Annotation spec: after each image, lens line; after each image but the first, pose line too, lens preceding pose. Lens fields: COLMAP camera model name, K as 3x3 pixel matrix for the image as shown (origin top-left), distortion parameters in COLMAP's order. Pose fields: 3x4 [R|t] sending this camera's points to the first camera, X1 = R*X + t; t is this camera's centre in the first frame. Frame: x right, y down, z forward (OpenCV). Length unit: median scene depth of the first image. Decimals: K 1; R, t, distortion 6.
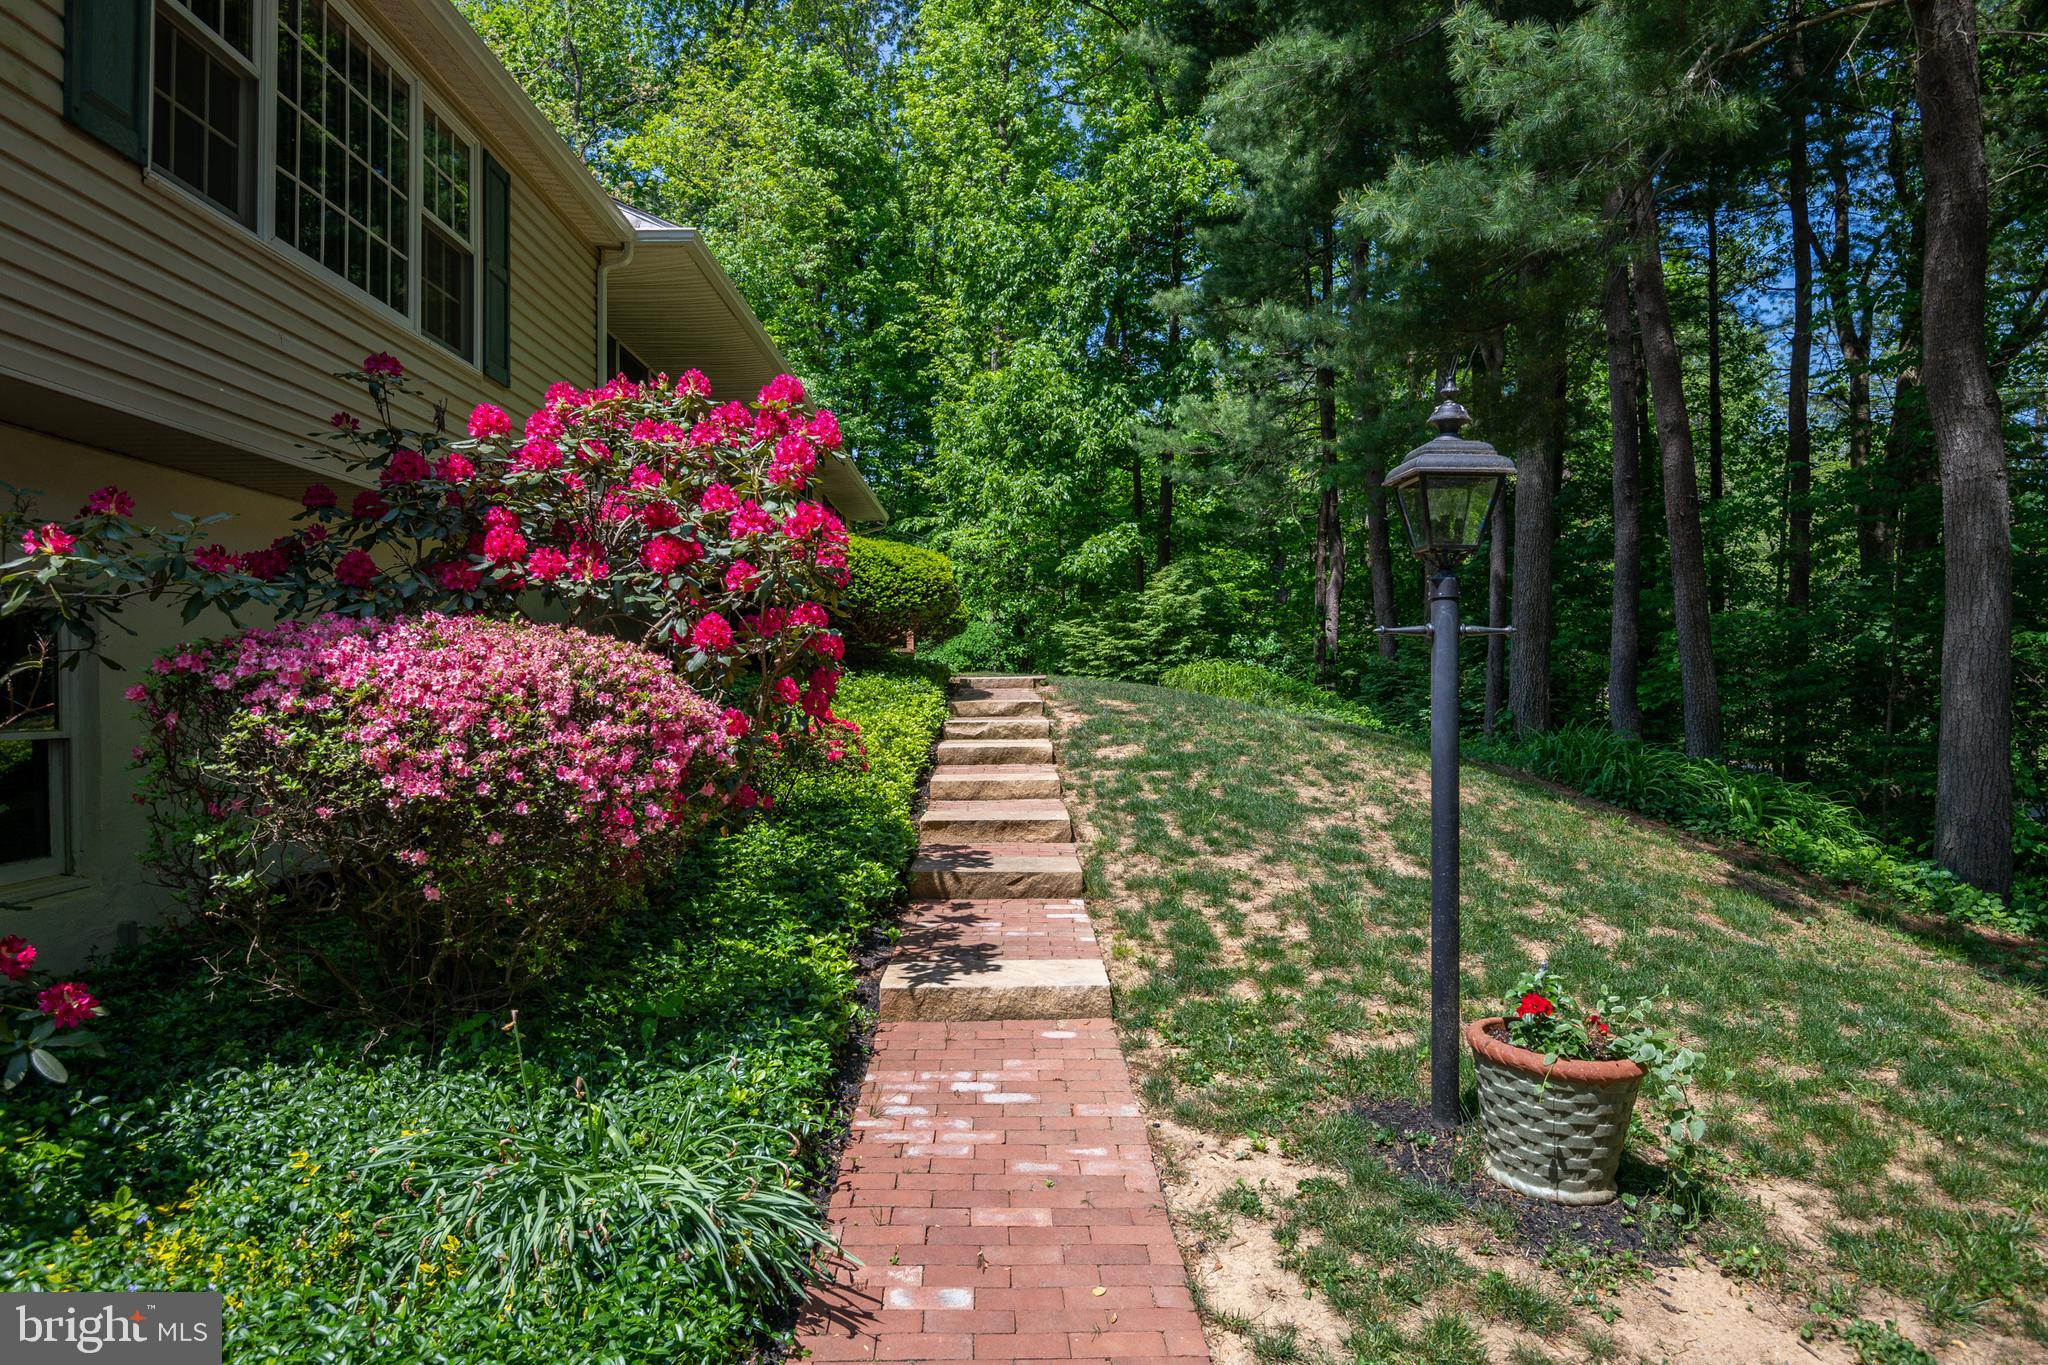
lens RADIAL K [[1196.0, 0, 1028.3], [0, 1196.0, 673.4], [0, 0, 1]] dist [-0.007208, -0.014941]
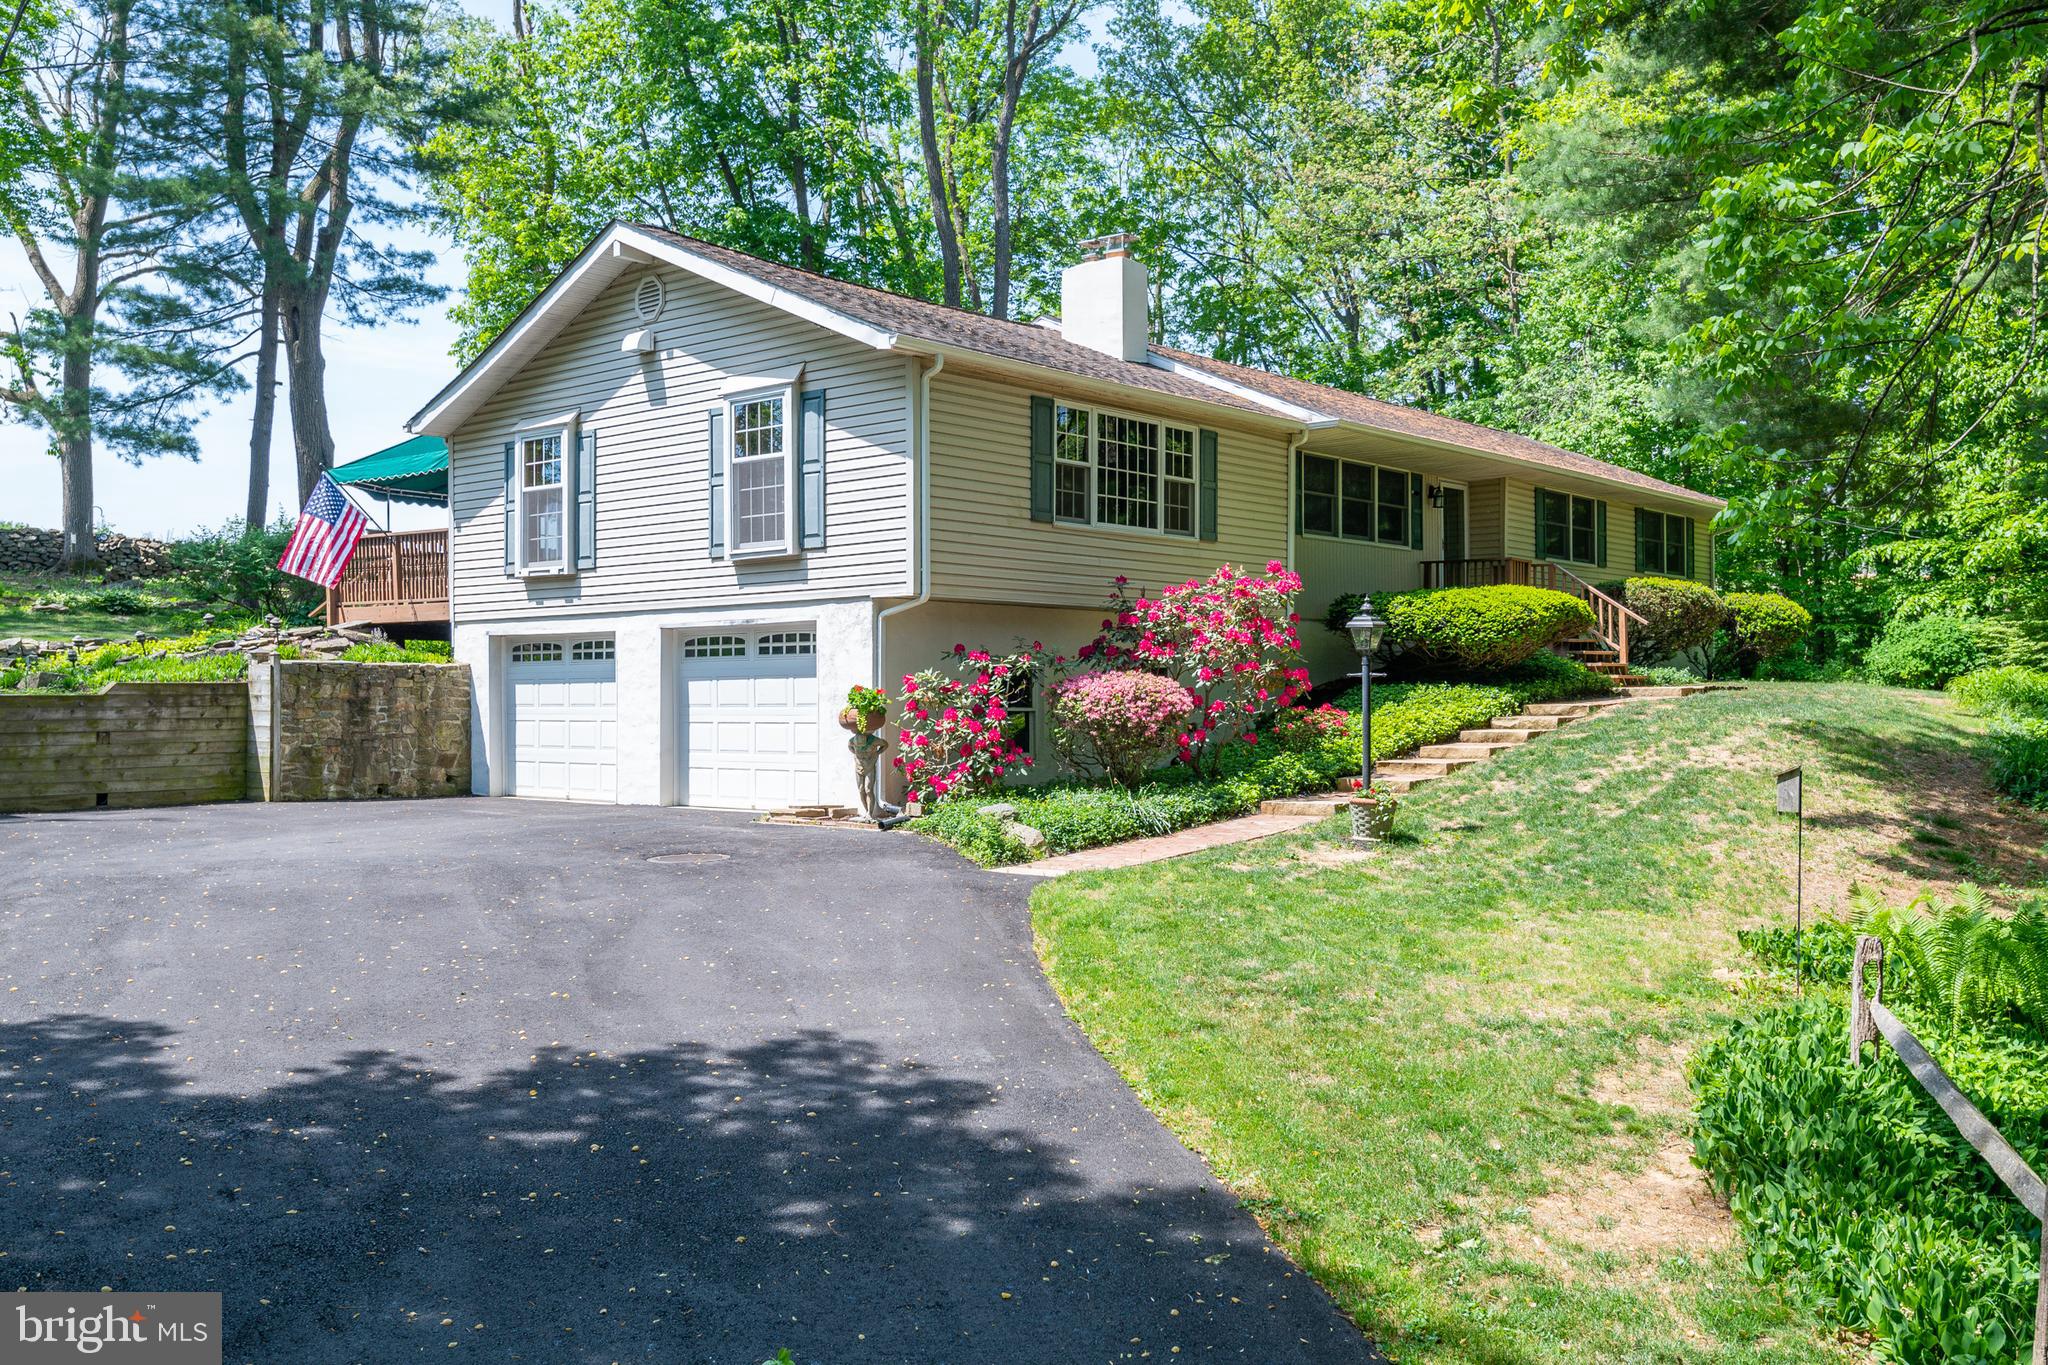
lens RADIAL K [[1632.9, 0, 1022.9], [0, 1632.9, 690.3], [0, 0, 1]] dist [0.031807, 0.001496]
pose [[0.751529, 0.003991, -0.659688, 1.996787], [0.001659, 0.999967, 0.007939, -0.025769], [0.659698, -0.007061, 0.751497, -2.248382]]
